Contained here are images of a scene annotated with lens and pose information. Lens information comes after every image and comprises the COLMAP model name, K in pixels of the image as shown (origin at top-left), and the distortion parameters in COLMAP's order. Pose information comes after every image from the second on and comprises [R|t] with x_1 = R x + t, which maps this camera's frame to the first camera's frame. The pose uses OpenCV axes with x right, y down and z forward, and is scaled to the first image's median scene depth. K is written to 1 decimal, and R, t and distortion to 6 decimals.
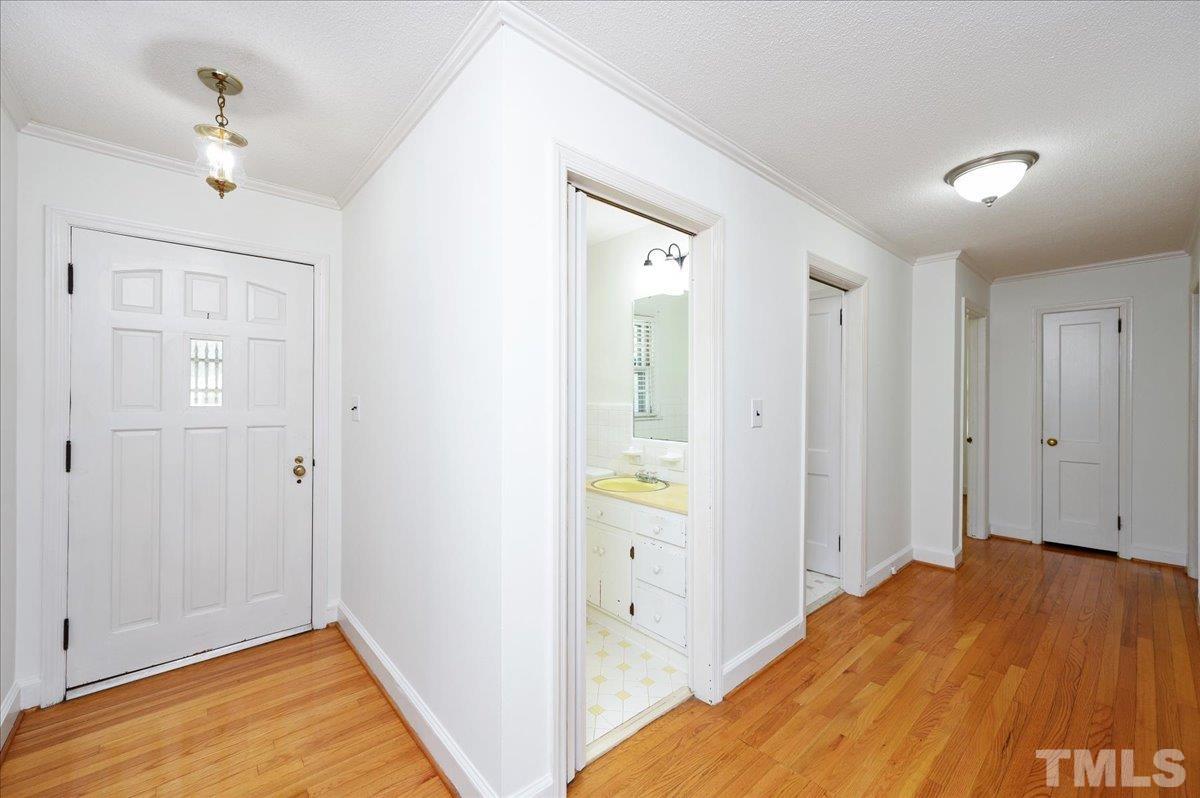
lens RADIAL K [[477.1, 0, 600.0], [0, 477.1, 399.0], [0, 0, 1]] dist [0.000713, 0.000281]
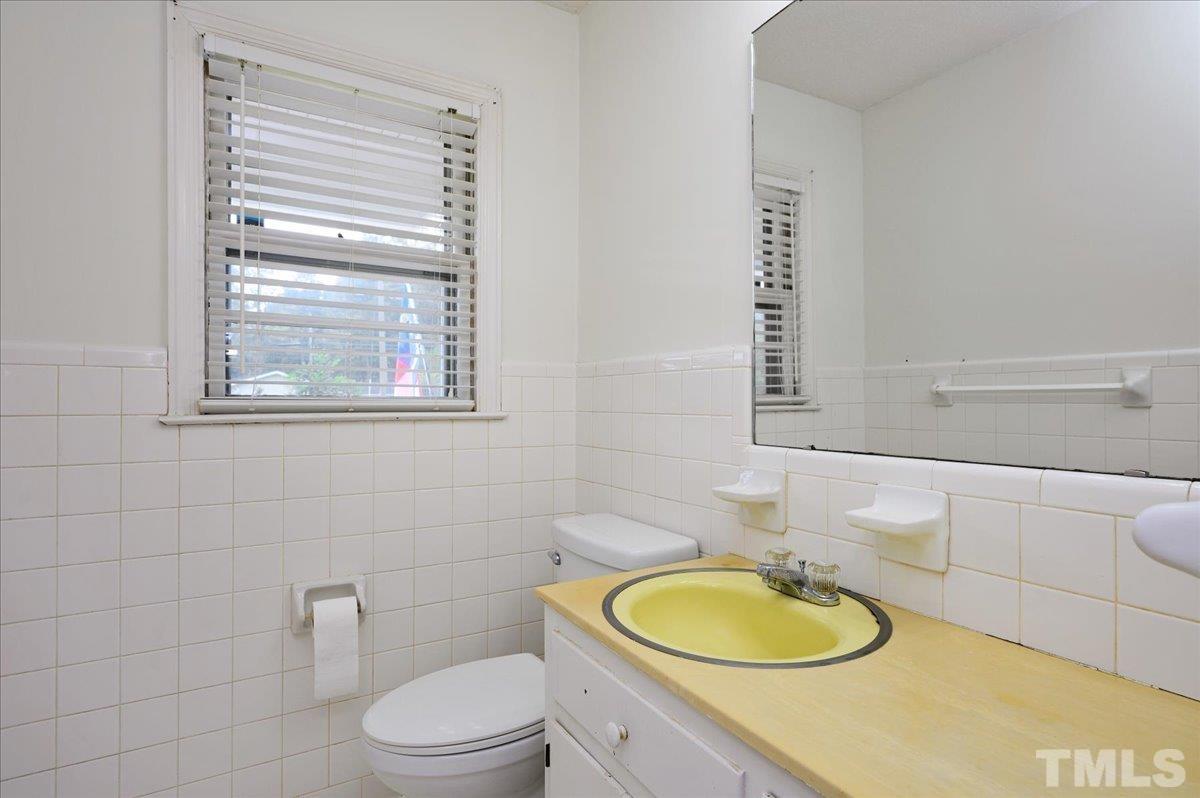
lens RADIAL K [[633.3, 0, 600.0], [0, 633.3, 399.0], [0, 0, 1]] dist [-0.002068, -0.000965]
pose [[0.985301, -0.001619, -0.170820, 0.041328], [0.000482, 0.999977, -0.006694, 0.052475], [0.170827, 0.006513, 0.985280, 0.565643]]
